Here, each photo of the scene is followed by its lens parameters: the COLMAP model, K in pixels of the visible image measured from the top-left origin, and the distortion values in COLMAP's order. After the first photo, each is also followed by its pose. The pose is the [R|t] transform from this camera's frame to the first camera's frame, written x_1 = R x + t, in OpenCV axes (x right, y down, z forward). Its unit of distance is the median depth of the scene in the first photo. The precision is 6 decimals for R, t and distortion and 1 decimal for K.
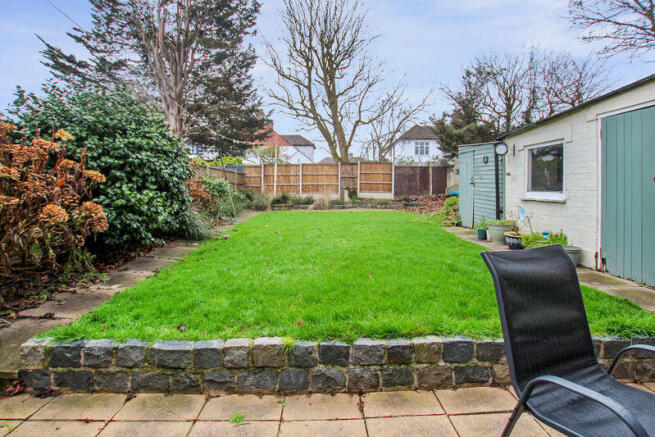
lens RADIAL K [[307.5, 0, 329.7], [0, 307.5, 186.2], [0, 0, 1]] dist [-0.024811, 0.002130]
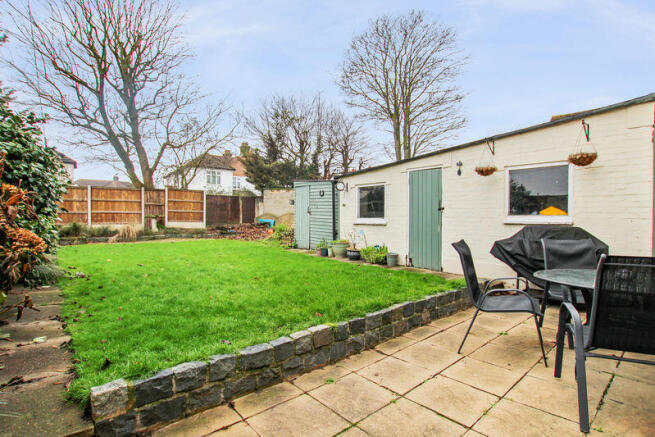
lens RADIAL K [[307.5, 0, 322.4], [0, 307.5, 219.3], [0, 0, 1]] dist [-0.024811, 0.002130]
pose [[0.793351, -0.002753, 0.608759, -0.360460], [-0.003468, 0.999953, 0.009041, 0.012606], [-0.608755, -0.009284, 0.793304, -0.014530]]
